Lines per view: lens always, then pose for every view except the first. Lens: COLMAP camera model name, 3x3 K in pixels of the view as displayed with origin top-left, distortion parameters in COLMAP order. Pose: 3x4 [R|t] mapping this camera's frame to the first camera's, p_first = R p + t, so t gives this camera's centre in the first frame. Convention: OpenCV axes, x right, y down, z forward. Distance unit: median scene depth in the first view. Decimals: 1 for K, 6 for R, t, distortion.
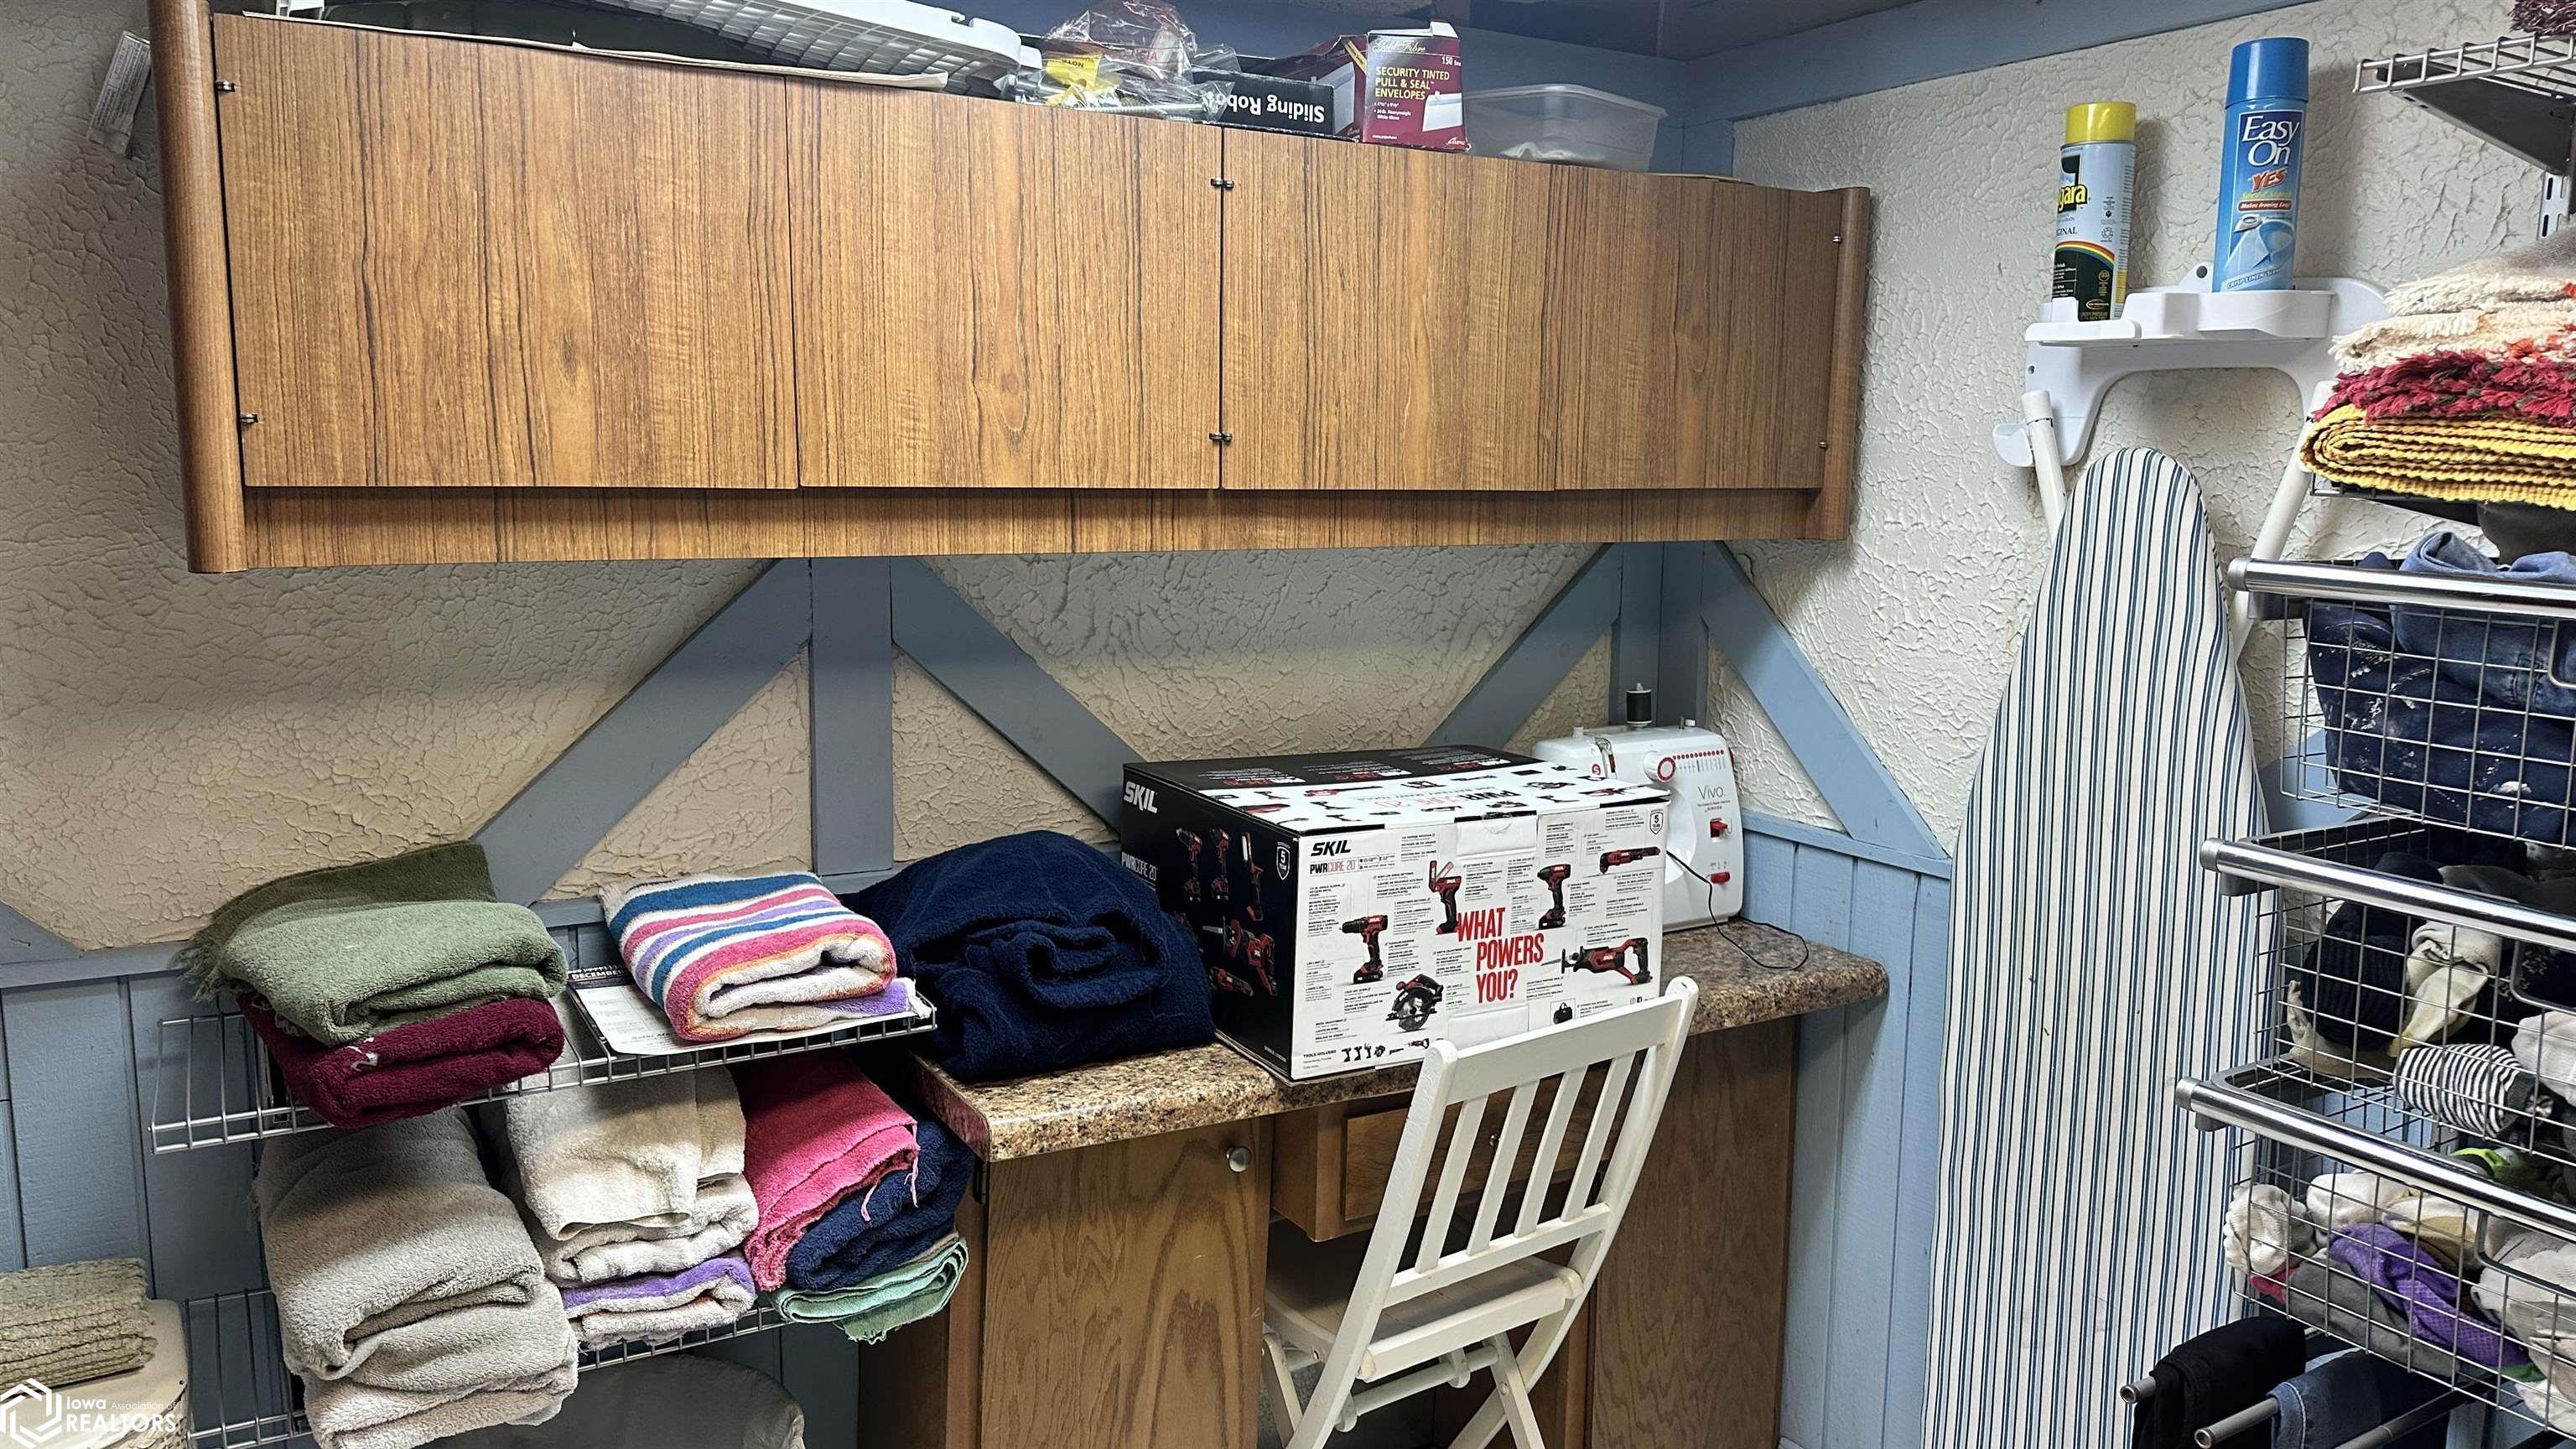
lens RADIAL K [[1803.0, 0, 1291.9], [0, 1803.0, 732.2], [0, 0, 1]] dist [0.186524, -0.398096]
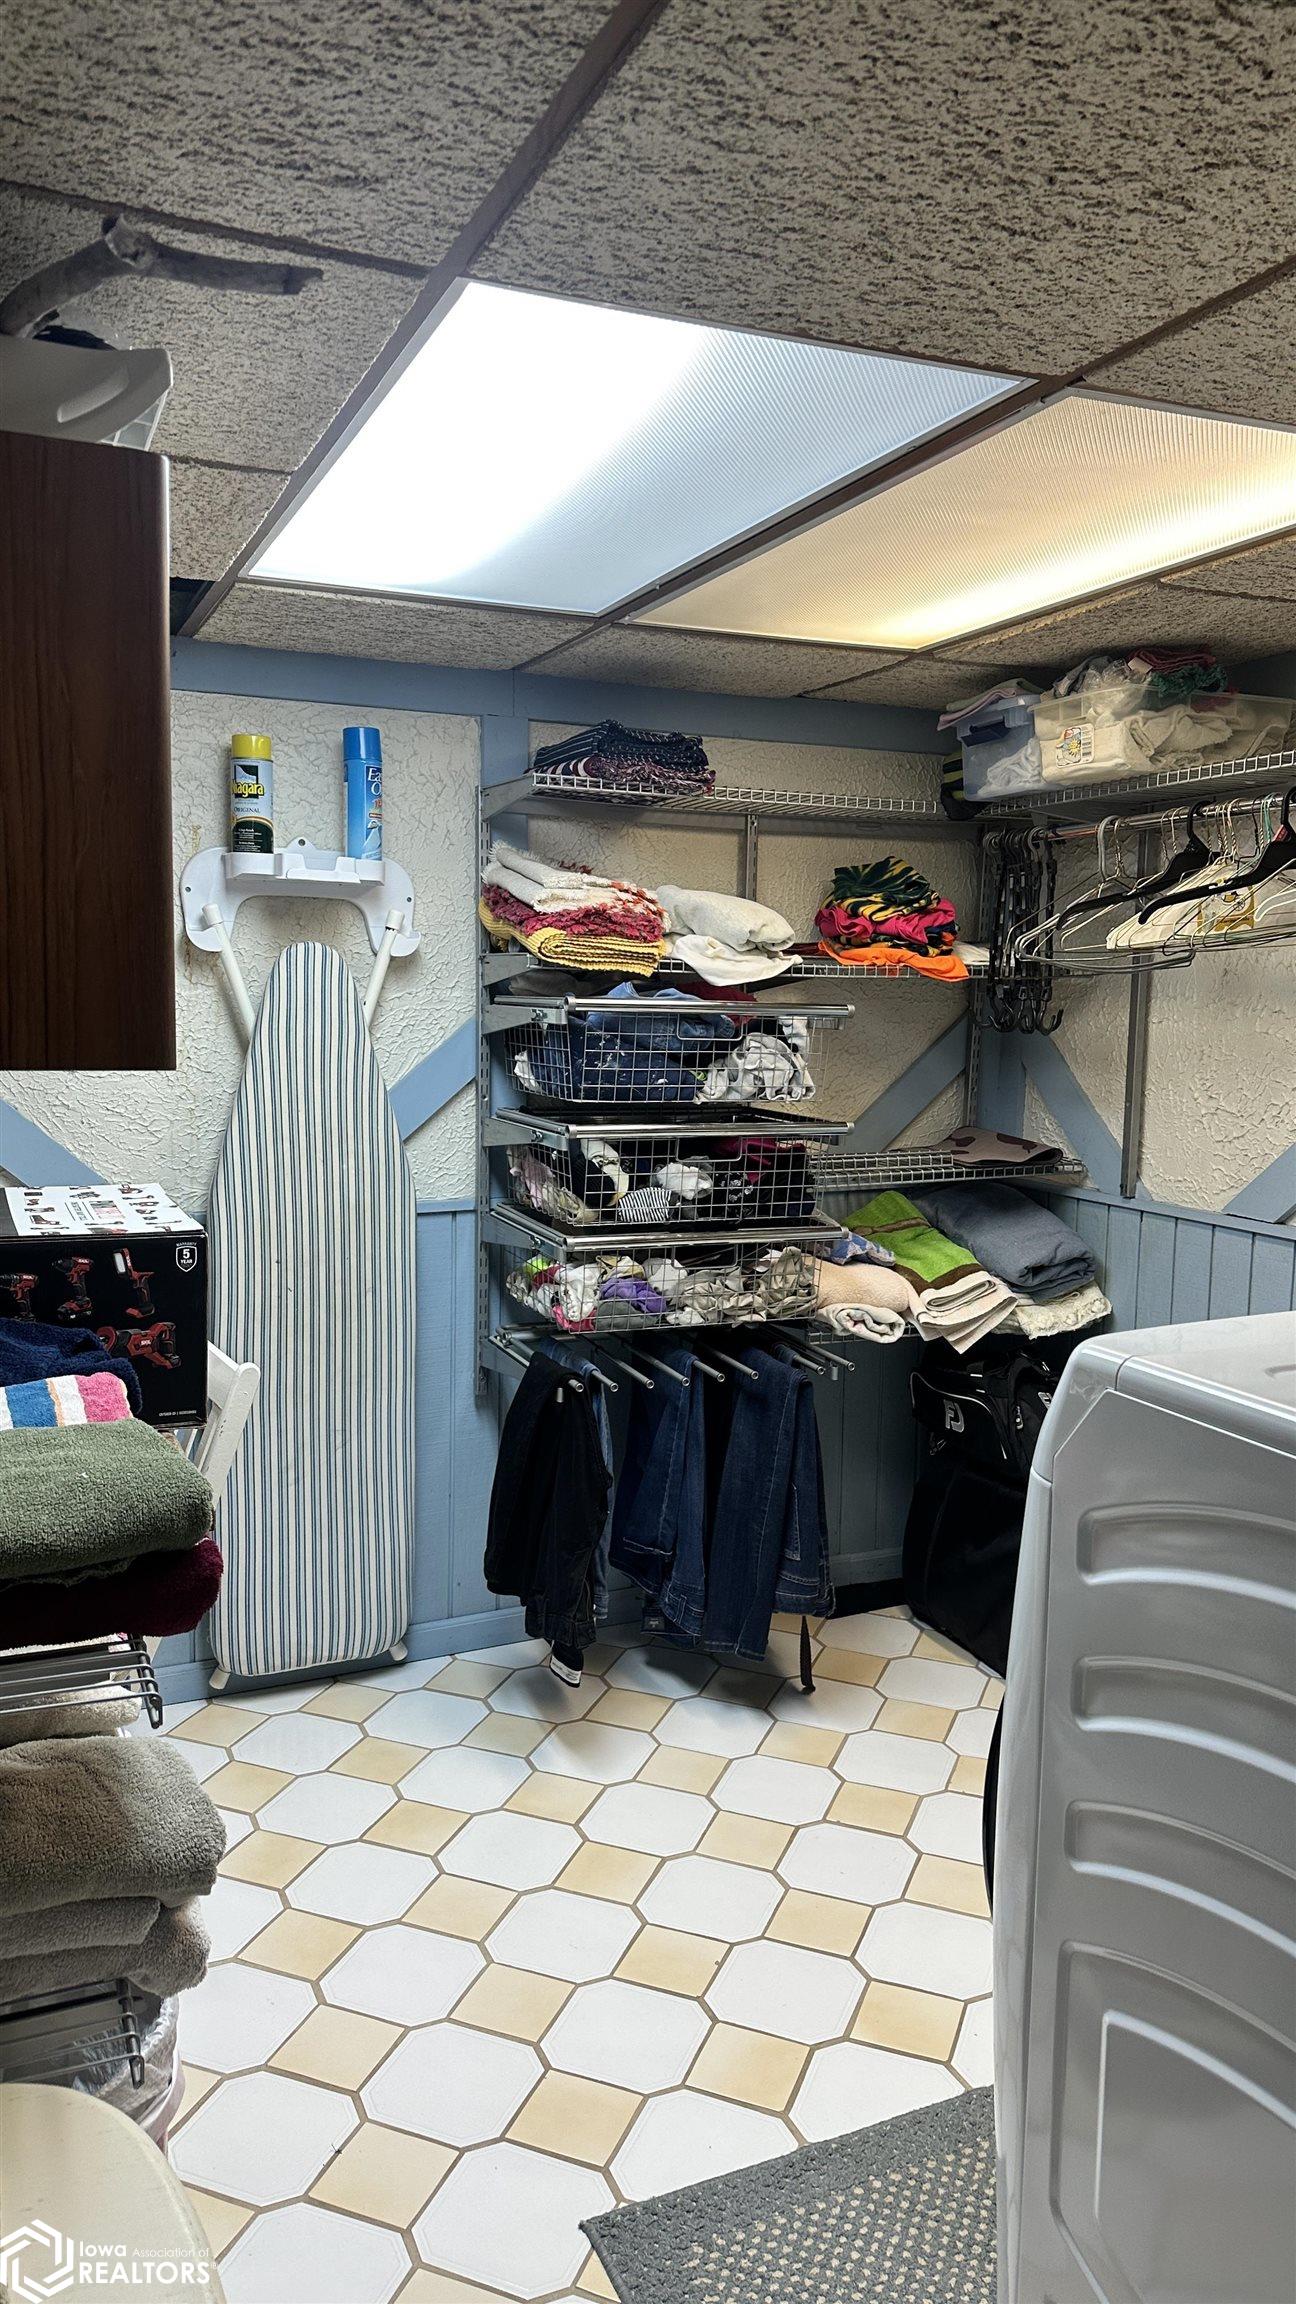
lens RADIAL K [[1612.6, 0, 656.6], [0, 1612.6, 1165.0], [0, 0, 1]] dist [0.186524, -0.398096]
pose [[0.035686, -0.114777, 0.992750, -1.054938], [0.133844, 0.984982, 0.109068, -0.066920], [-0.990360, 0.128981, 0.050513, 0.592581]]
